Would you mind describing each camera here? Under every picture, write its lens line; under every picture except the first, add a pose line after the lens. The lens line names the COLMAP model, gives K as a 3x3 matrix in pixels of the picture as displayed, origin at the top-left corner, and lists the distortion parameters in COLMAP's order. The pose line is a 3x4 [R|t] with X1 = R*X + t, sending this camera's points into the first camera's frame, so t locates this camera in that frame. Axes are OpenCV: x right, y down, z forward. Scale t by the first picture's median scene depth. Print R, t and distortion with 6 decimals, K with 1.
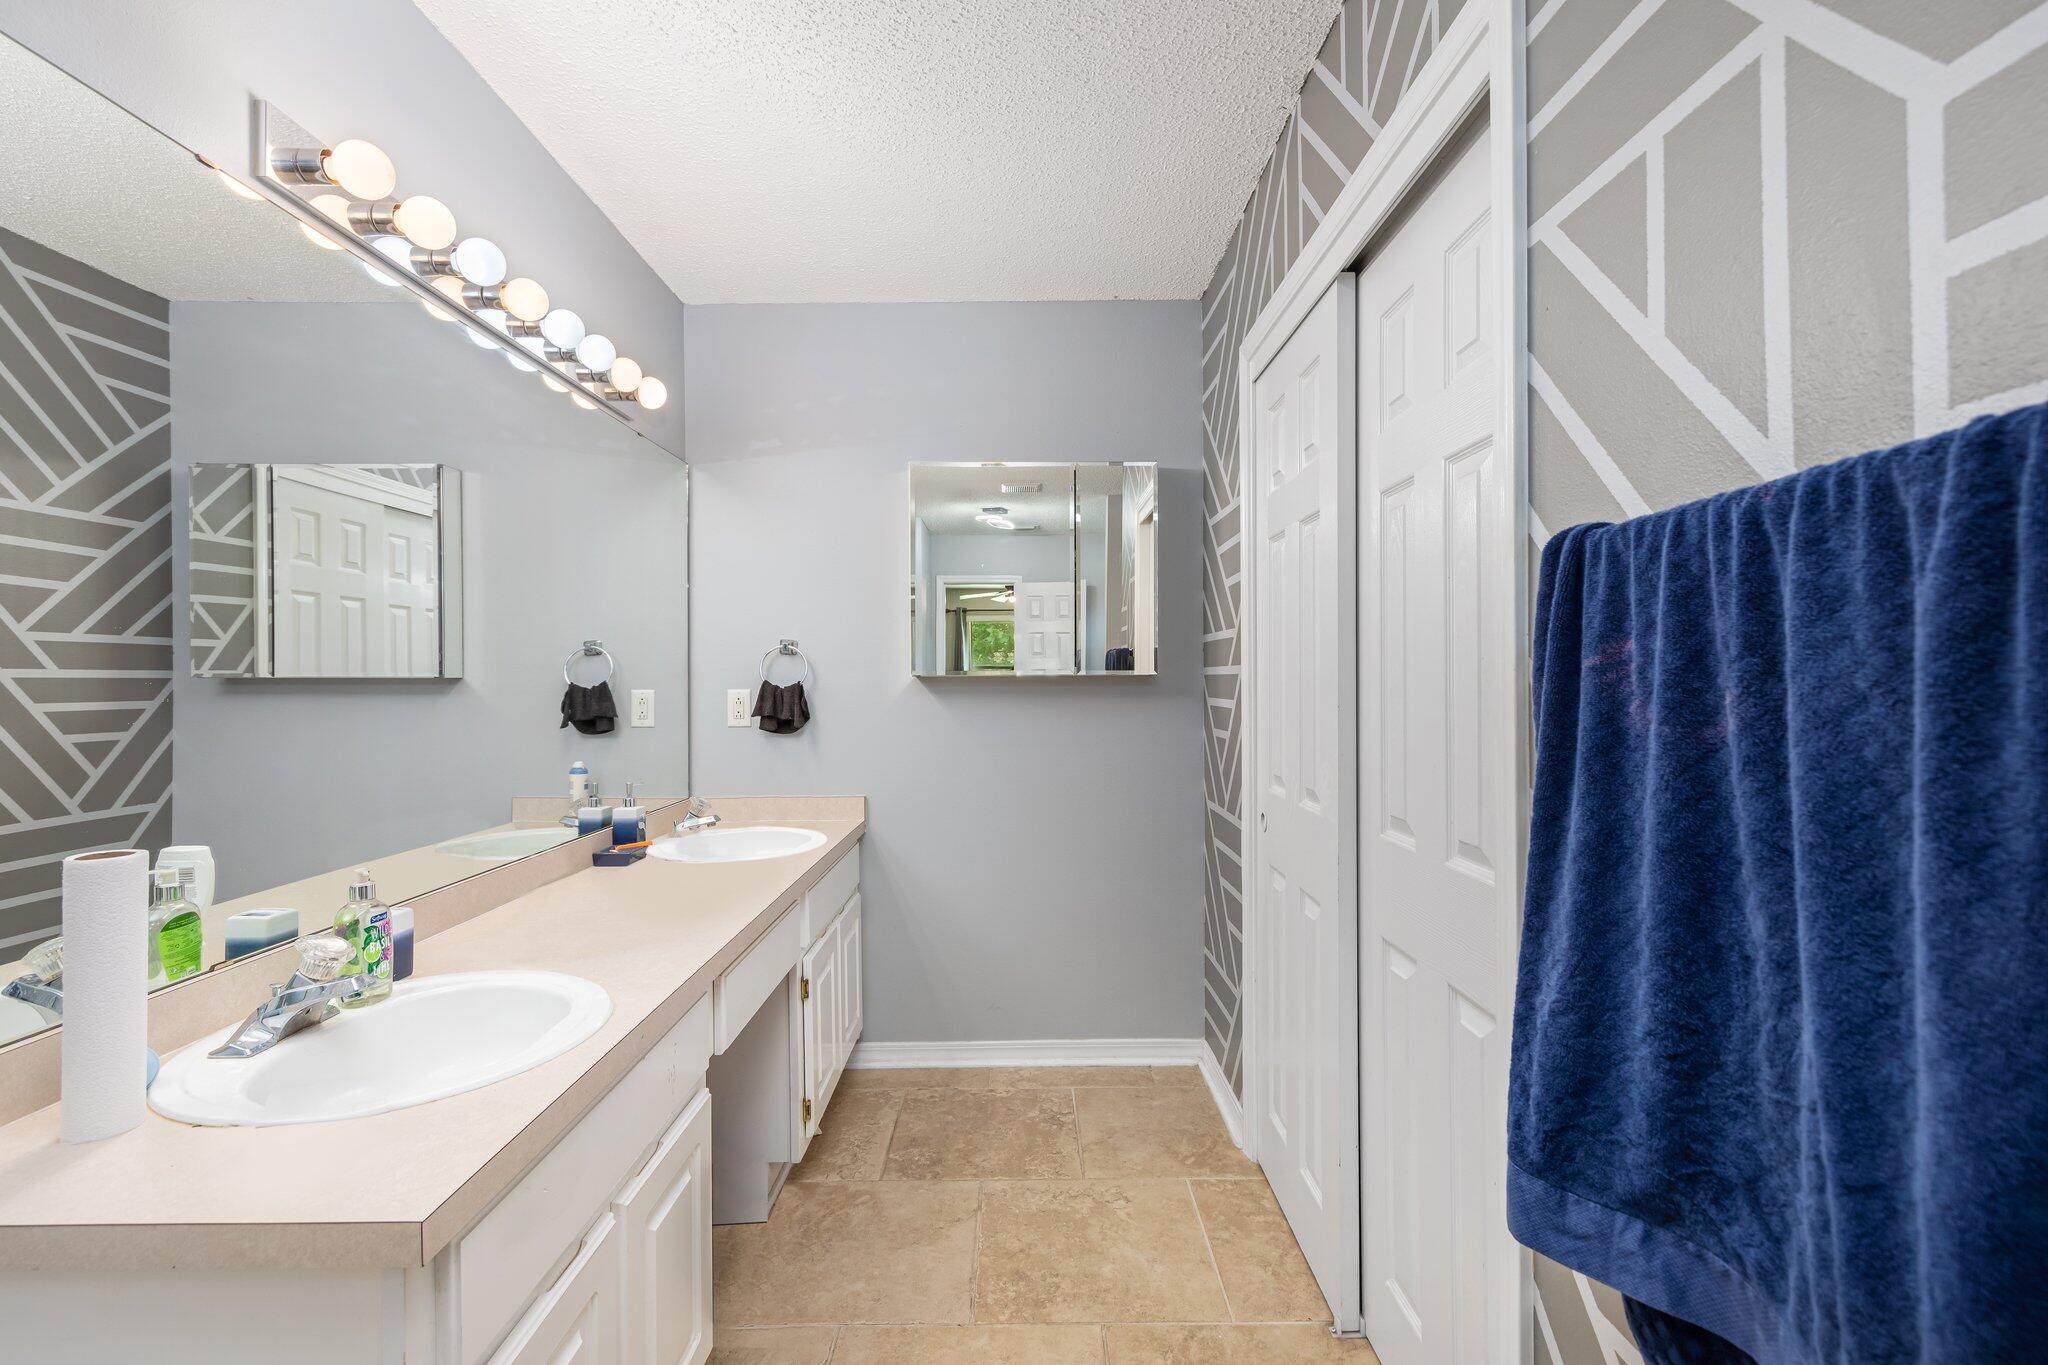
lens RADIAL K [[918.3, 0, 1026.9], [0, 918.3, 676.9], [0, 0, 1]] dist [0.004443, -0.000073]
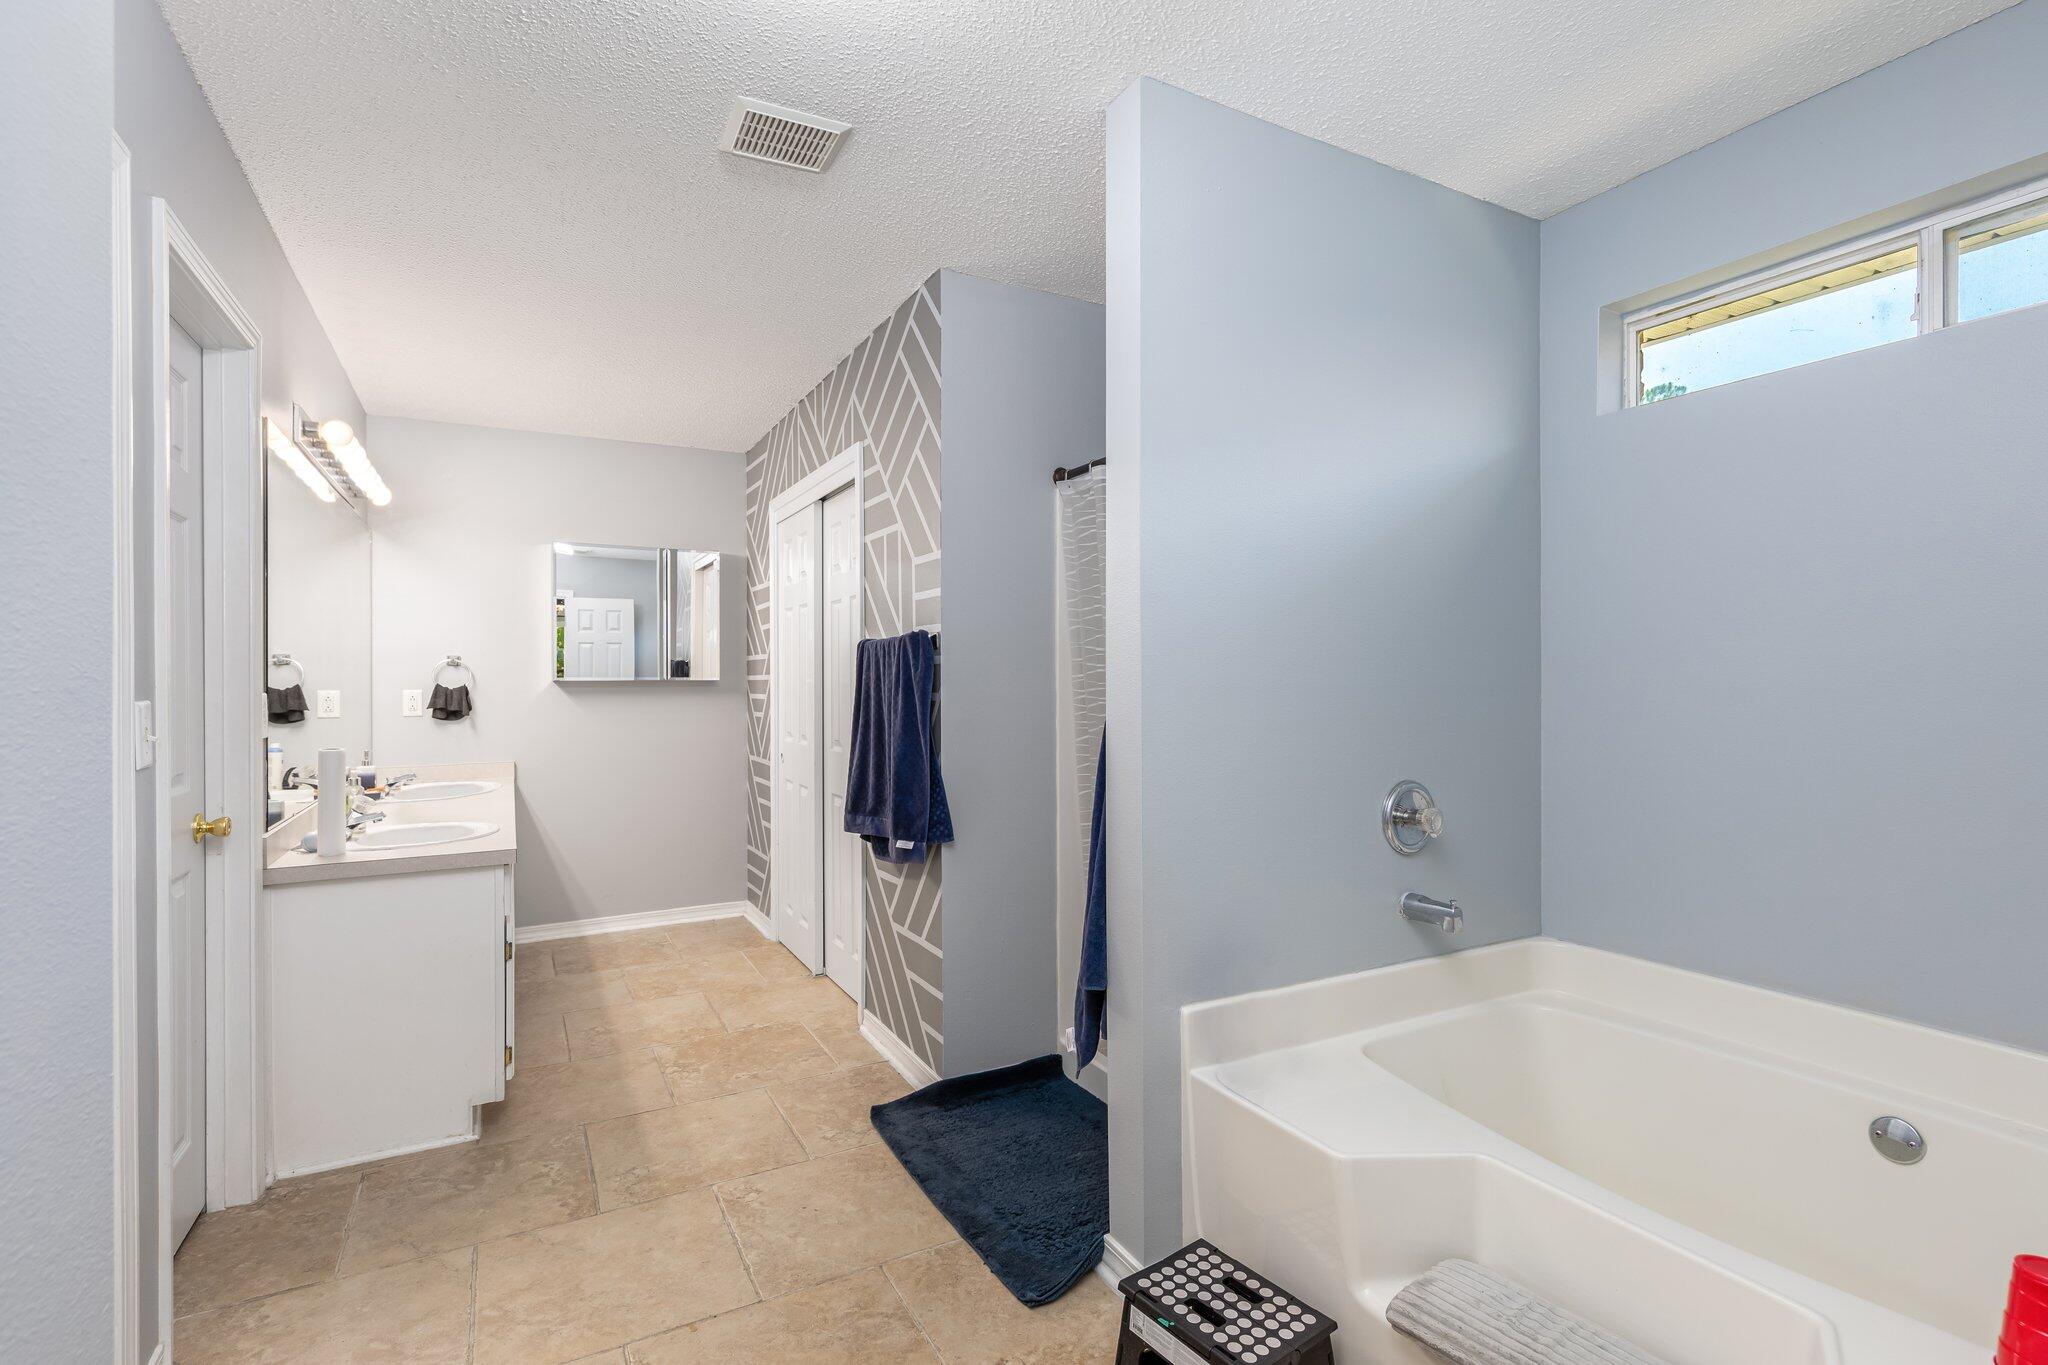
lens RADIAL K [[977.9, 0, 1028.3], [0, 977.9, 679.6], [0, 0, 1]] dist [-0.001600, 0.000122]
pose [[0.882454, 0.002061, 0.470394, -0.214282], [-0.000613, 0.999995, -0.003231, 0.002143], [-0.470398, 0.002563, 0.882451, -0.898354]]
